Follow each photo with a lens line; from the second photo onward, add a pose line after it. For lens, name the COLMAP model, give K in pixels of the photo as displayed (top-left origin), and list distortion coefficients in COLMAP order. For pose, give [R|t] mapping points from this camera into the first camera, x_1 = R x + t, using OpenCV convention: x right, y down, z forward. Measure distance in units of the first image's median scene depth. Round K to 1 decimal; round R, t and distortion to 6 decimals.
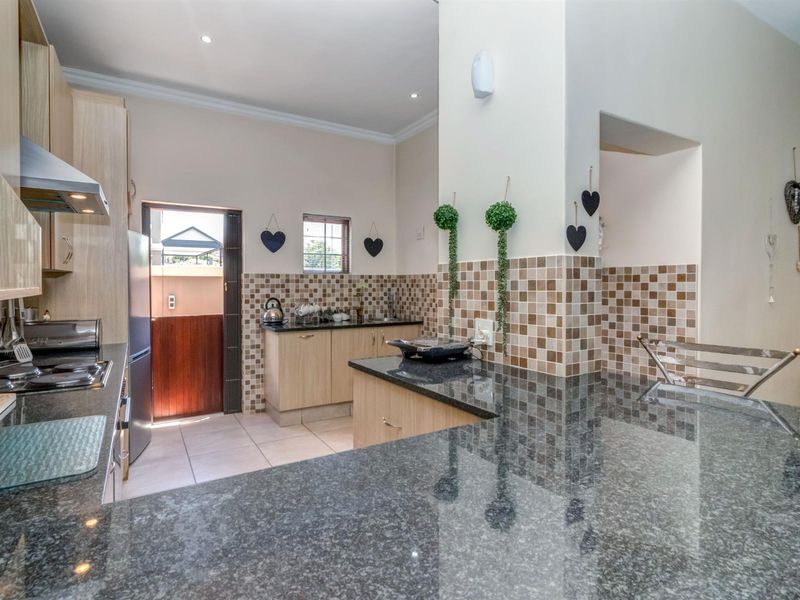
lens RADIAL K [[421.4, 0, 393.9], [0, 421.4, 289.6], [0, 0, 1]] dist [-0.001677, 0.001105]
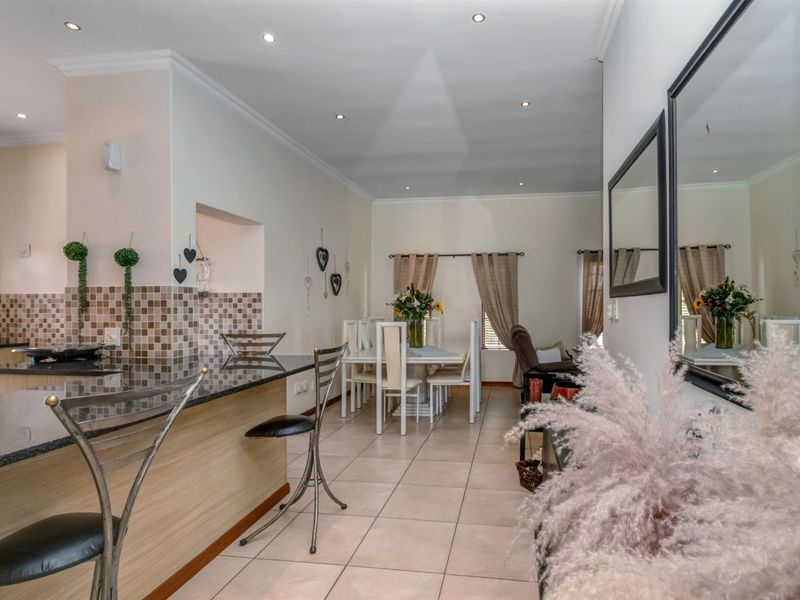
lens RADIAL K [[430.4, 0, 441.8], [0, 430.4, 307.6], [0, 0, 1]] dist [-0.004180, 0.001130]
pose [[0.633838, -0.000207, 0.773466, -0.166527], [0.009313, 0.999930, -0.007363, 0.019749], [-0.773410, 0.011870, 0.633795, -0.637338]]
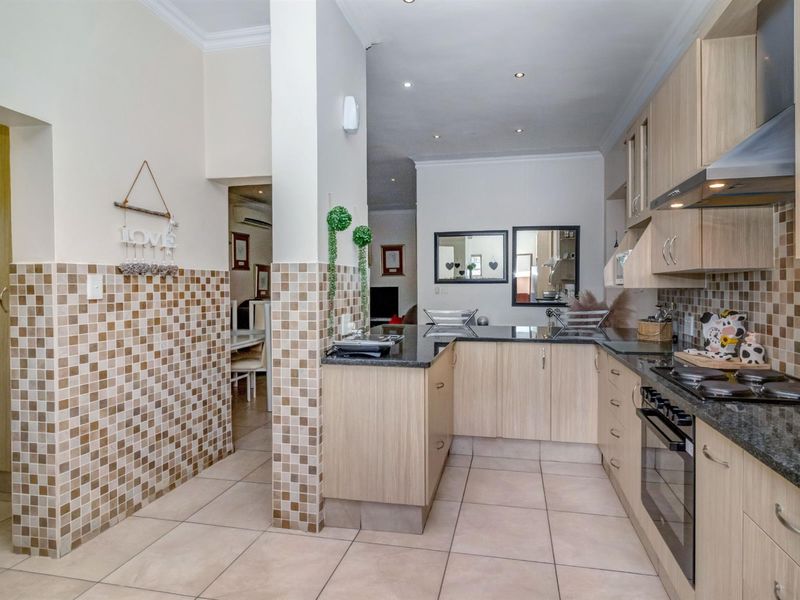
lens RADIAL K [[421.4, 0, 433.4], [0, 421.4, 290.4], [0, 0, 1]] dist [-0.001677, 0.001105]
pose [[-0.750291, -0.004797, 0.661090, -0.650954], [0.009448, 0.999794, 0.017978, -0.014340], [-0.661040, 0.019735, -0.750091, 1.467467]]
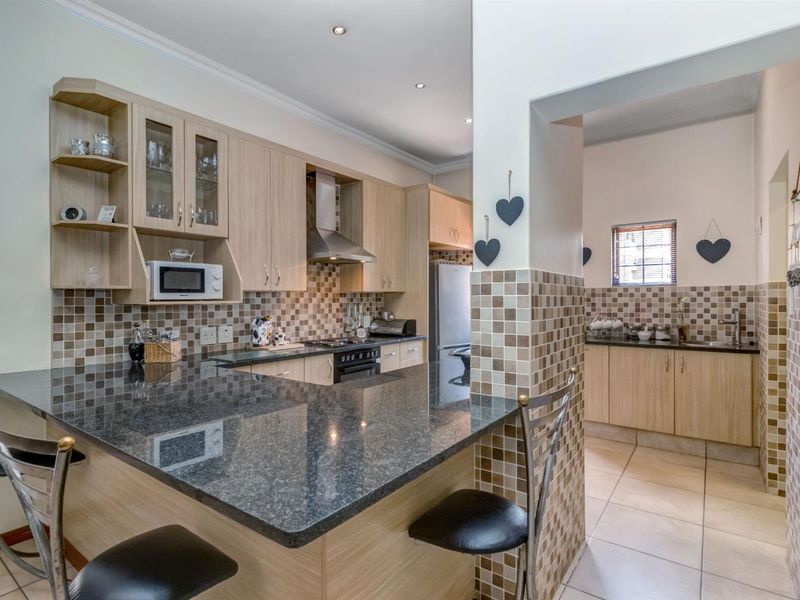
lens RADIAL K [[421.4, 0, 404.1], [0, 421.4, 299.7], [0, 0, 1]] dist [-0.001677, 0.001105]
pose [[0.396288, 0.002710, -0.918122, 0.871221], [-0.007973, 0.999968, -0.000489, -0.008907], [0.918092, 0.007514, 0.396297, 0.311530]]
